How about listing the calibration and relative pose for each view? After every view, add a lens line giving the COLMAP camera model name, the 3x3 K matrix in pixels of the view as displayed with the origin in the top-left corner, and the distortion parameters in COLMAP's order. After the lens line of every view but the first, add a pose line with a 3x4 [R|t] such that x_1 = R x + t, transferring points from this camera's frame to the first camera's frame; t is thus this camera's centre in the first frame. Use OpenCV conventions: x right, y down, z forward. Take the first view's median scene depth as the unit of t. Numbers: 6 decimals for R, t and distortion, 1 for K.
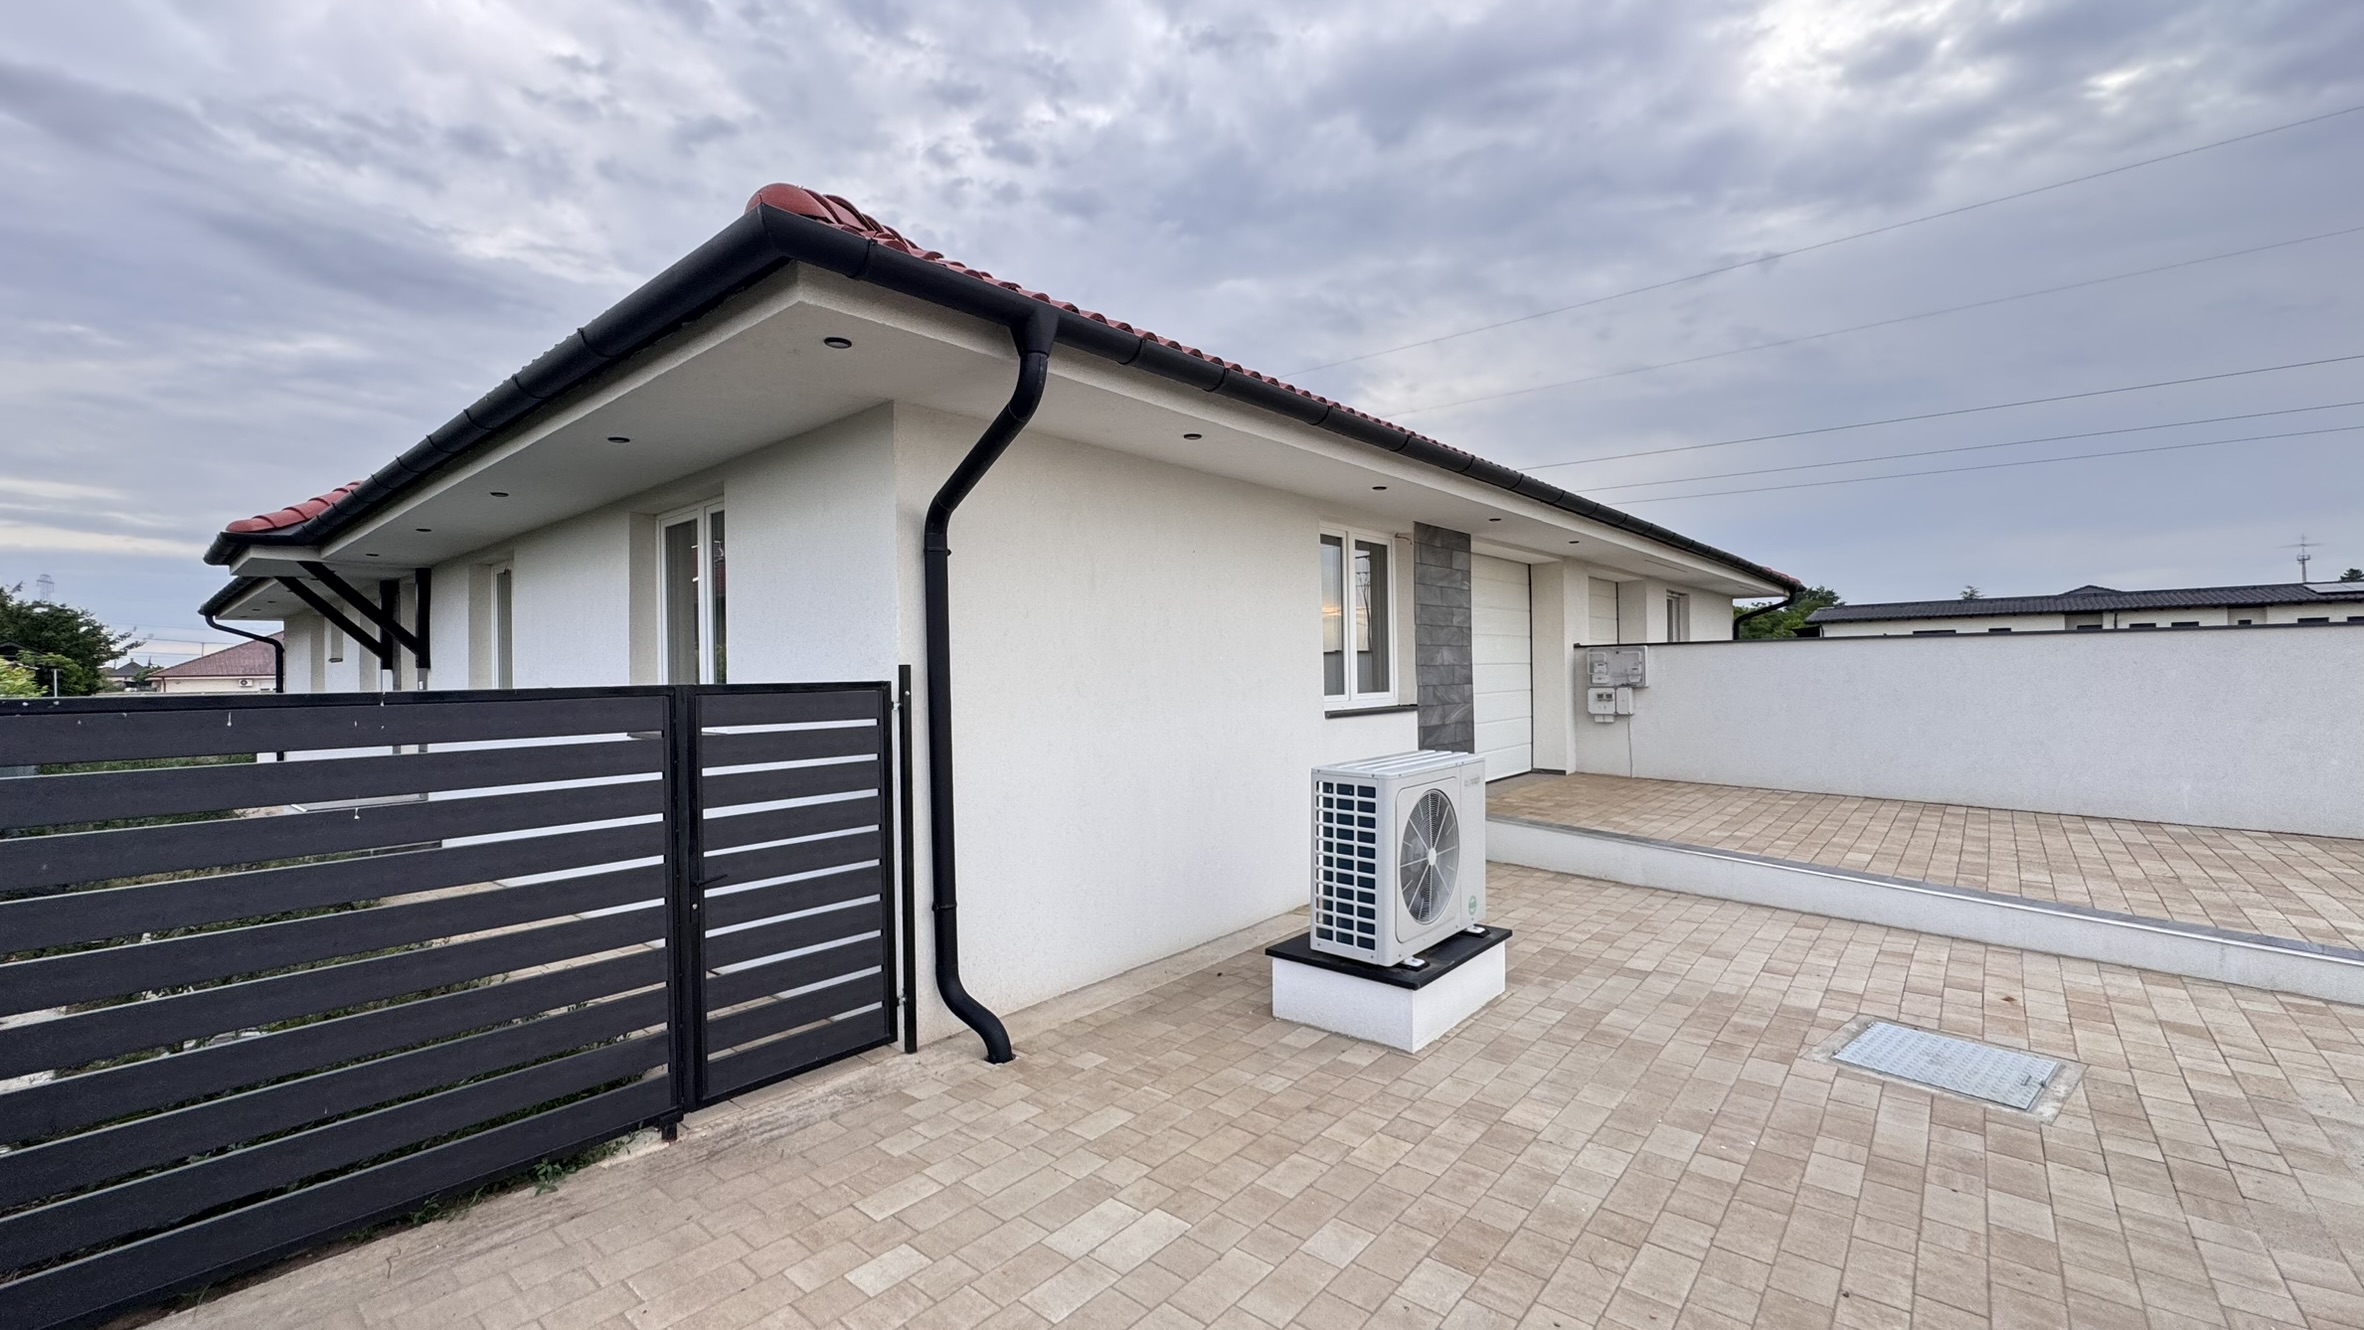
lens RADIAL K [[929.0, 0, 1182.3], [0, 929.0, 660.0], [0, 0, 1]] dist [-0.001537, -0.000183]
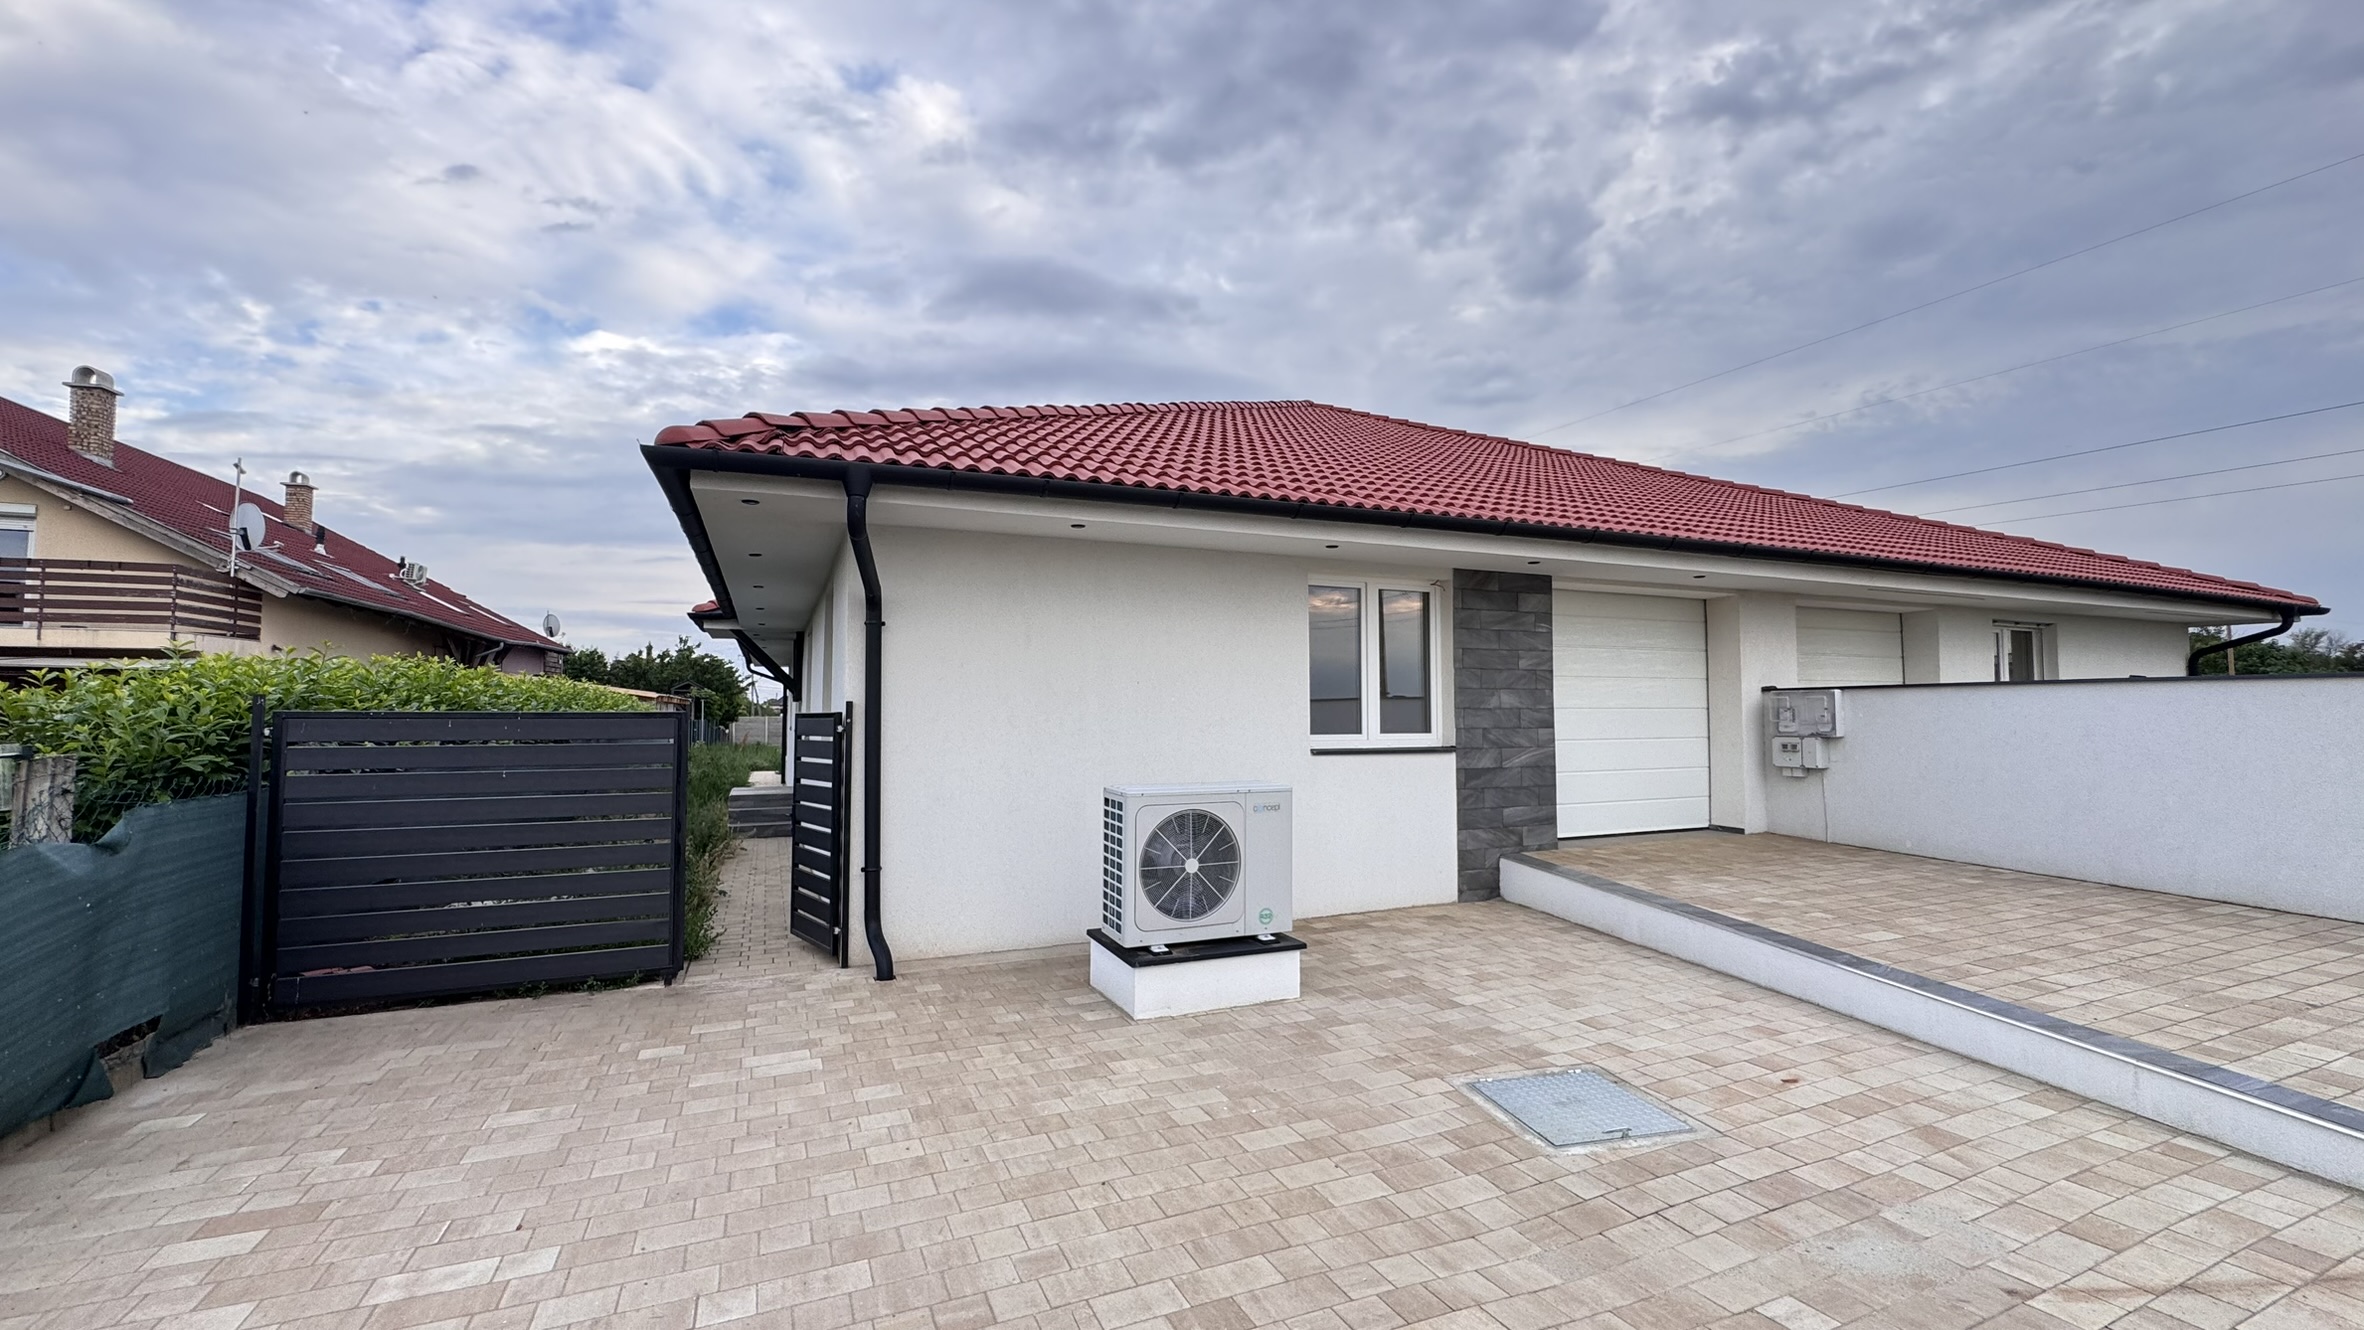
lens RADIAL K [[929.0, 0, 1184.9], [0, 929.0, 666.0], [0, 0, 1]] dist [-0.001537, -0.000183]
pose [[0.902055, -0.007099, -0.431563, 0.794035], [-0.009050, 0.999334, -0.035354, -0.002801], [0.431526, 0.035796, 0.901390, -0.094360]]
